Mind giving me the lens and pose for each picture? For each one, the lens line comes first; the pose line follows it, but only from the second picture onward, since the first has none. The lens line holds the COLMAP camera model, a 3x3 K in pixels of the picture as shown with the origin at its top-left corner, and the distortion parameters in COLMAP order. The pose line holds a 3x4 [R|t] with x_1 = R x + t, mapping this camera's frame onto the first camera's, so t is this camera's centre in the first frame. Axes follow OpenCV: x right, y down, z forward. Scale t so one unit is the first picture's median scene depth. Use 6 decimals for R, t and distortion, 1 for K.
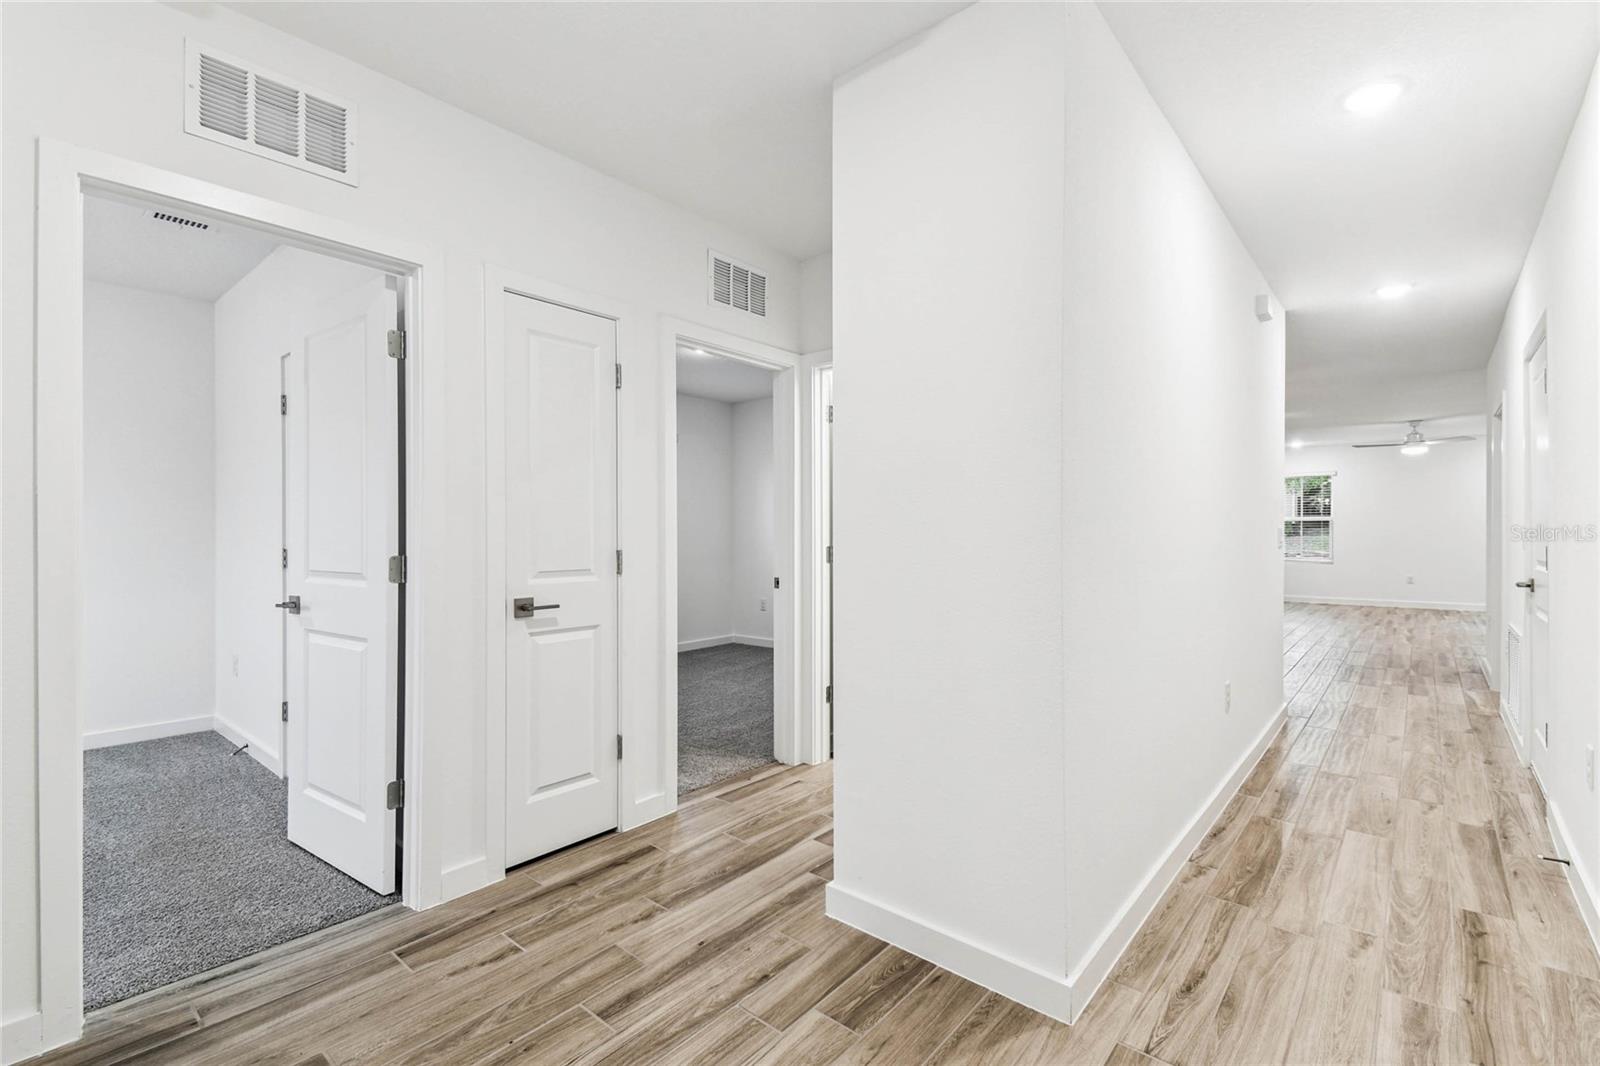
lens RADIAL K [[716.5, 0, 800.0], [0, 716.5, 533.0], [0, 0, 1]] dist [0.024262, -0.018129]
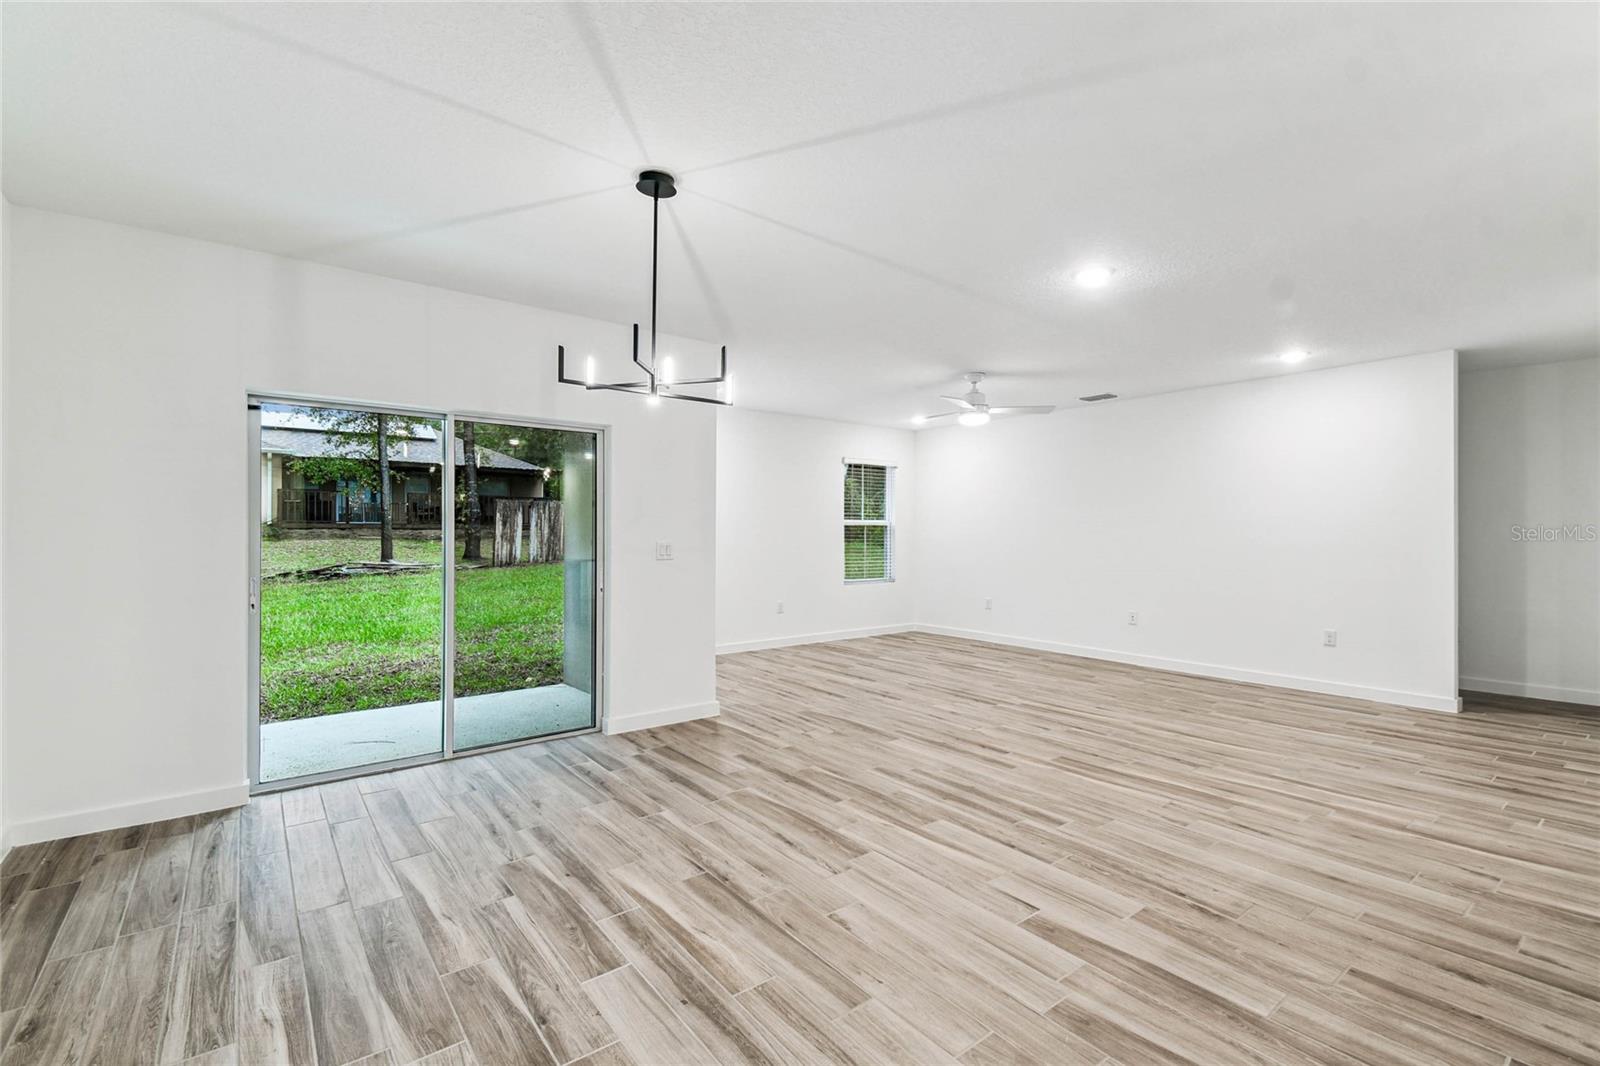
lens RADIAL K [[701.9, 0, 797.5], [0, 701.9, 531.0], [0, 0, 1]] dist [0.046228, -0.027955]
pose [[0.208524, 0.008184, 0.977983, 0.613658], [-0.001946, 0.999966, -0.007953, -0.031129], [-0.978015, -0.000244, 0.208533, 2.887533]]
